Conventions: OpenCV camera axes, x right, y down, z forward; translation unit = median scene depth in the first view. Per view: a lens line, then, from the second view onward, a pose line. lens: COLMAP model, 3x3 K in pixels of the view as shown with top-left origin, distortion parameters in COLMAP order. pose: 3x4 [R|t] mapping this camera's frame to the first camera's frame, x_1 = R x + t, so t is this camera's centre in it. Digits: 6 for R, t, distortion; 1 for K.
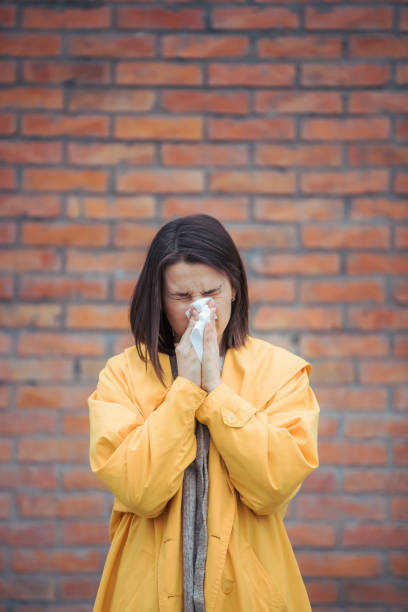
lens RADIAL K [[3328.3, 0, 204.0], [0, 3328.3, 307.4], [0, 0, 1]] dist [1.714351, -1.904525]
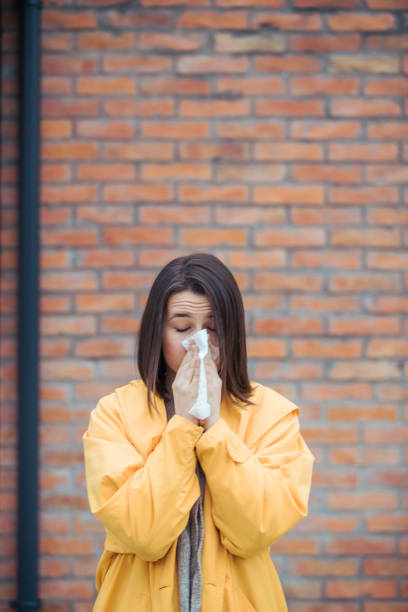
lens RADIAL K [[4395.5, 0, 204.2], [0, 4395.5, 306.5], [0, 0, 1]] dist [-0.992972, 6.466479]
pose [[0.999237, -0.005454, 0.038678, -0.107380], [0.005831, 0.999936, -0.009650, 0.003132], [-0.038623, 0.009868, 0.999205, -0.615705]]
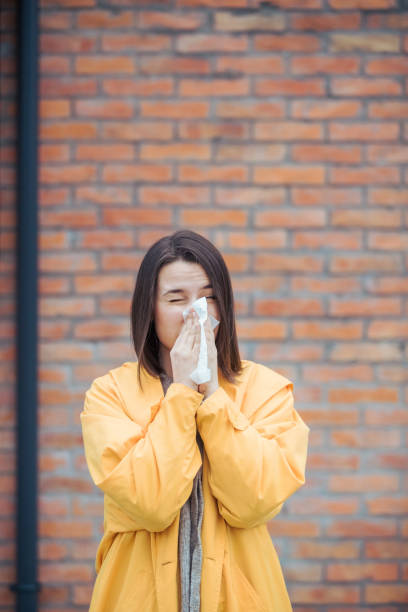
lens RADIAL K [[3926.9, 0, 203.8], [0, 3926.9, 306.2], [0, 0, 1]] dist [-0.470468, -12.802769]
pose [[0.999237, -0.006692, 0.038483, -0.100116], [0.006825, 0.999971, -0.003321, -0.000918], [-0.038460, 0.003581, 0.999254, -0.432957]]
